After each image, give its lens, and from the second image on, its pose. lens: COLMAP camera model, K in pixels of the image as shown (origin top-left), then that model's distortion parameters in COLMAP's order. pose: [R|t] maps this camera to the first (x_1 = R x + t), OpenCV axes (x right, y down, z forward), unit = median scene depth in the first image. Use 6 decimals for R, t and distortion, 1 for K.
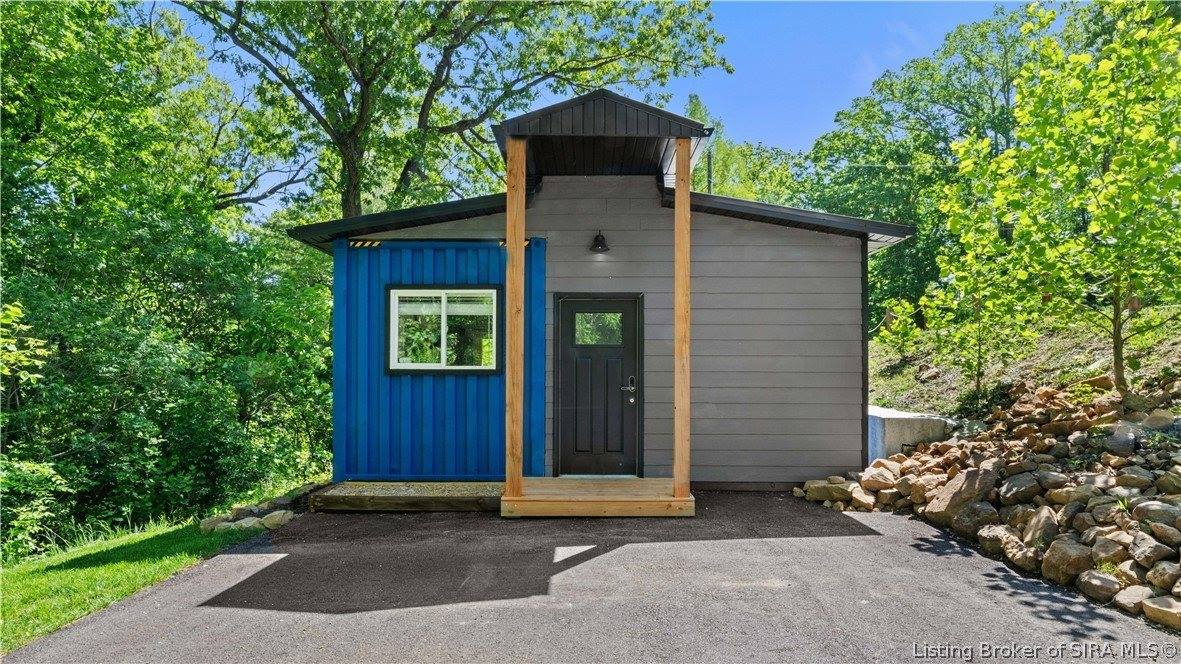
lens RADIAL K [[650.5, 0, 611.6], [0, 650.5, 364.7], [0, 0, 1]] dist [0.007410, -0.000440]
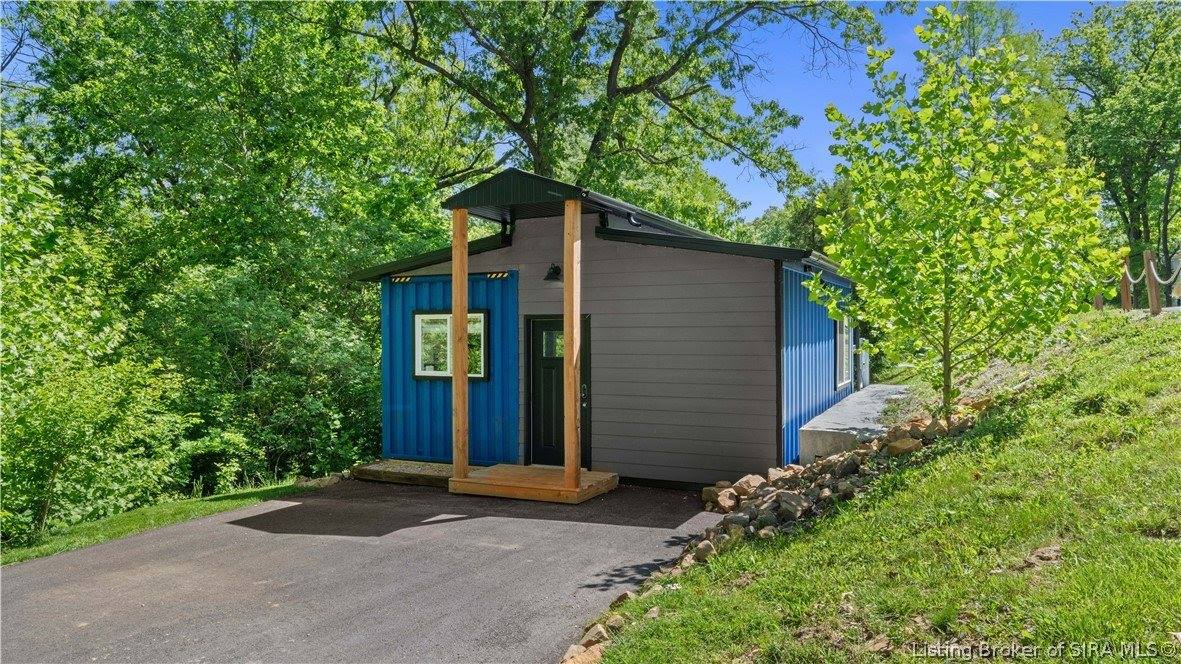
lens RADIAL K [[818.5, 0, 595.1], [0, 818.5, 332.2], [0, 0, 1]] dist [0.026129, -0.001414]
pose [[0.901988, -0.006267, -0.431715, 0.698782], [0.013208, 0.999827, 0.013082, -0.096828], [0.431559, -0.017502, 0.901915, -0.331959]]
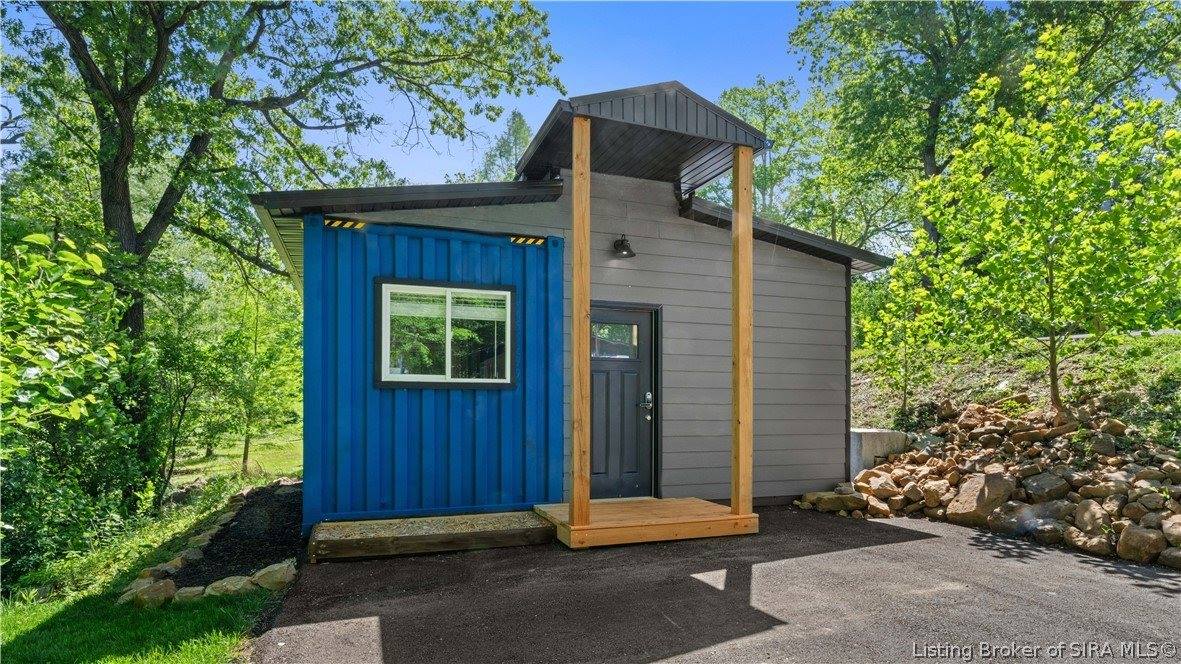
lens RADIAL K [[650.5, 0, 608.2], [0, 650.5, 404.2], [0, 0, 1]] dist [0.007410, -0.000440]
pose [[0.933860, 0.000628, 0.357639, -0.366076], [-0.006823, 0.999848, 0.016059, 0.020003], [-0.357574, -0.017437, 0.933722, 0.137858]]
